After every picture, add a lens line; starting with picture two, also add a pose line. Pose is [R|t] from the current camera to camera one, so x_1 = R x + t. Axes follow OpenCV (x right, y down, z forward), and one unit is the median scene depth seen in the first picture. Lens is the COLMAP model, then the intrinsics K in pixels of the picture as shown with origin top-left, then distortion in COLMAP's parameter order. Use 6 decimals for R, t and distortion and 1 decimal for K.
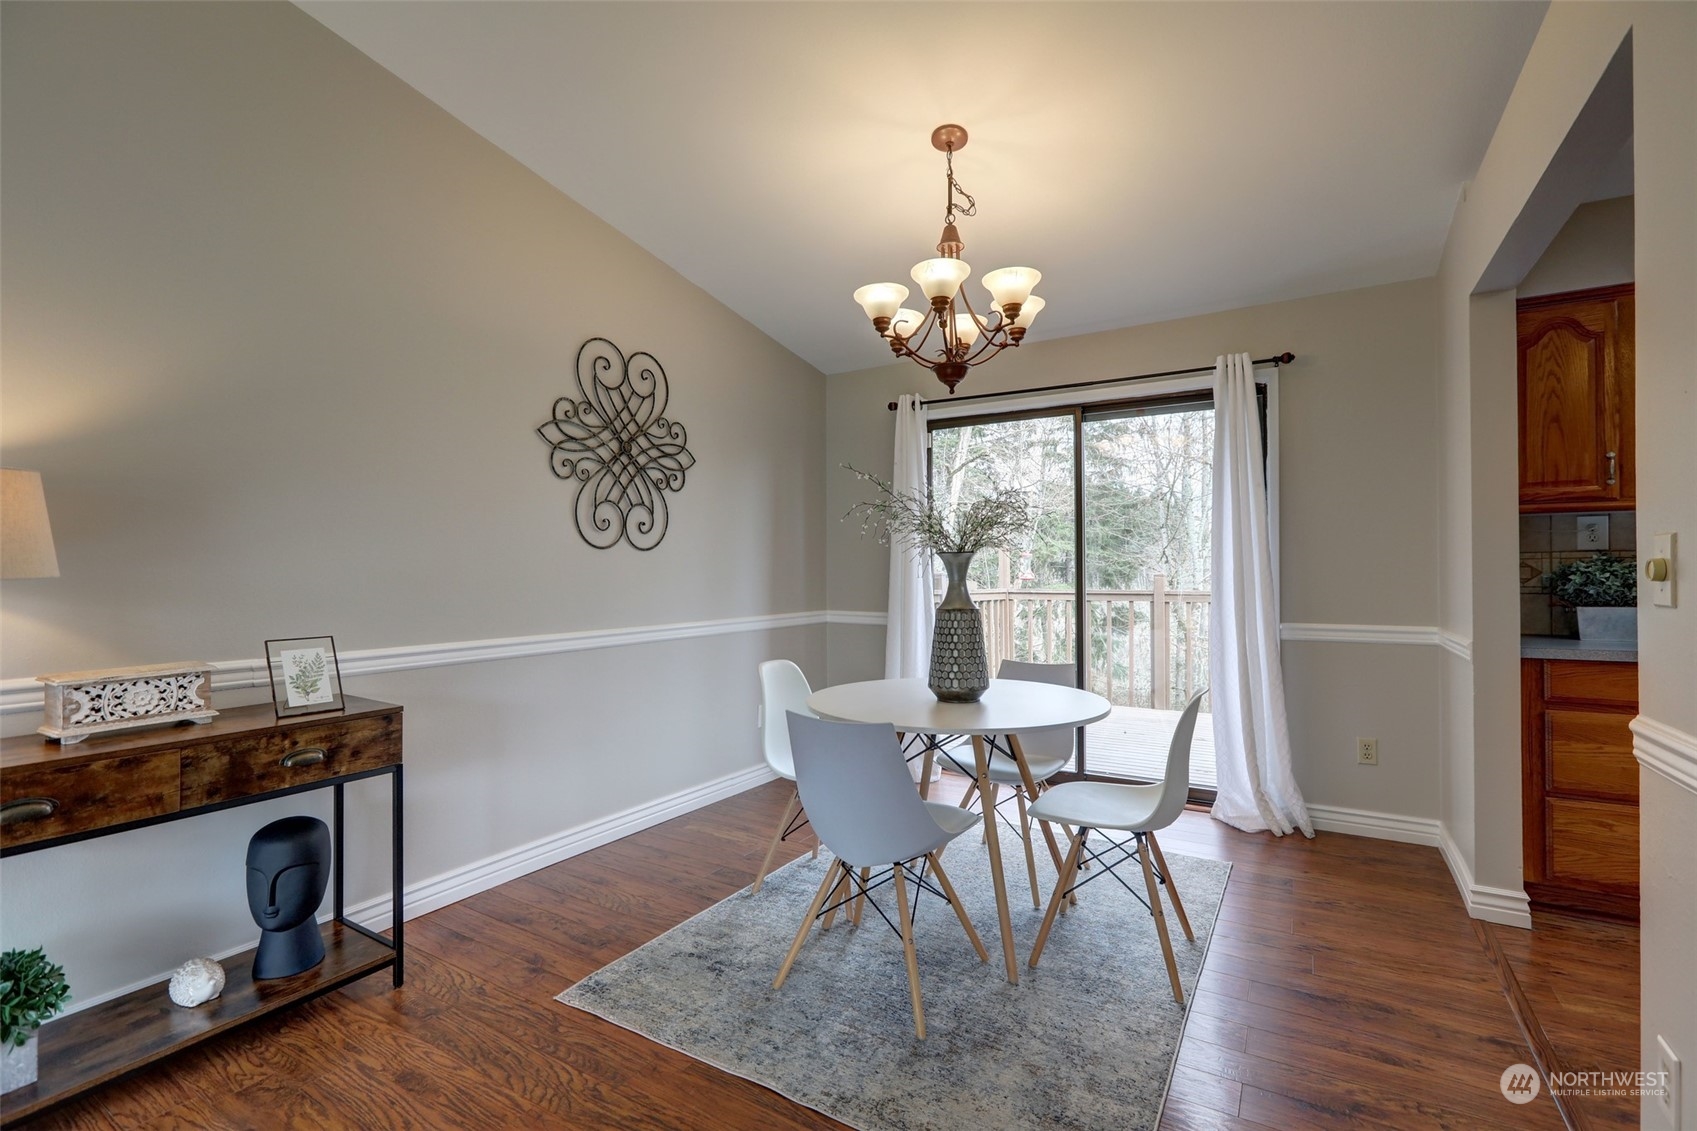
lens RADIAL K [[765.2, 0, 848.5], [0, 765.2, 565.5], [0, 0, 1]] dist [-0.002046, 0.000436]
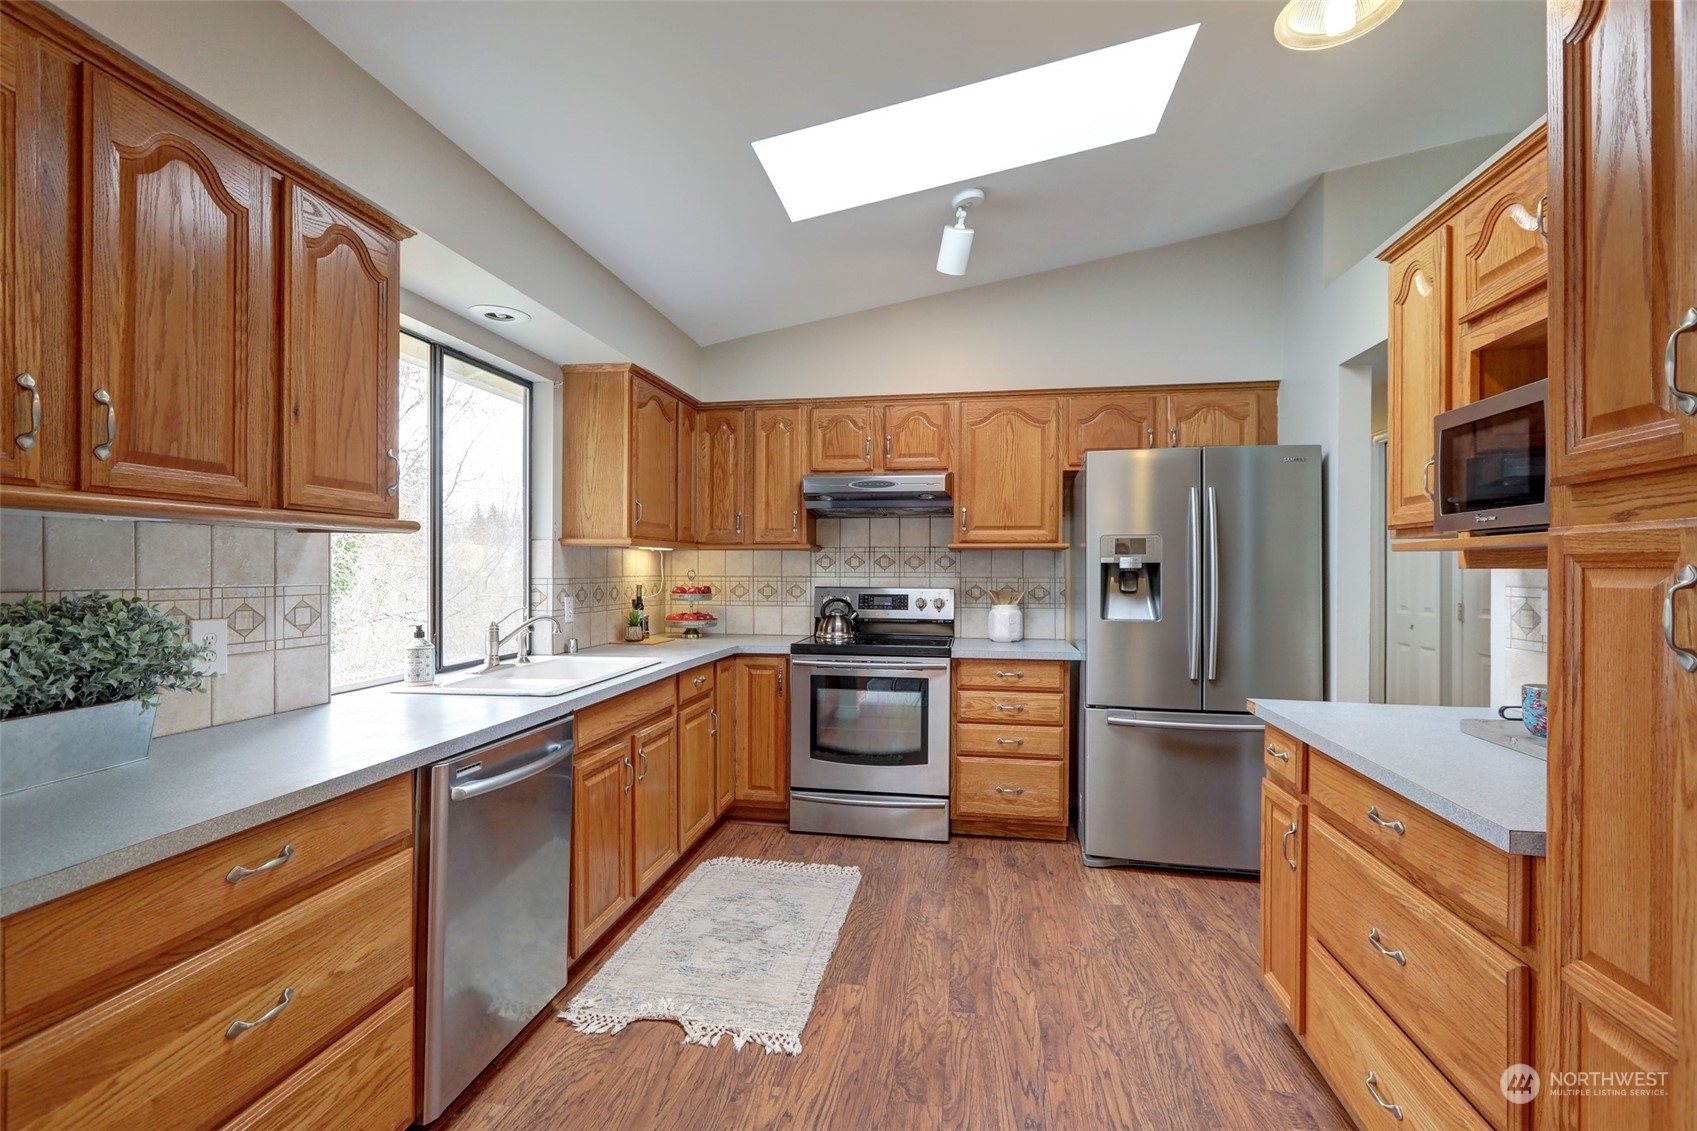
lens RADIAL K [[786.0, 0, 848.5], [0, 786.0, 565.5], [0, 0, 1]] dist [-0.000210, 0.000182]
pose [[-0.362226, 0.001036, 0.932090, 0.701955], [-0.010400, 0.999933, -0.005154, -0.071417], [-0.932032, -0.011560, -0.362191, 1.253427]]
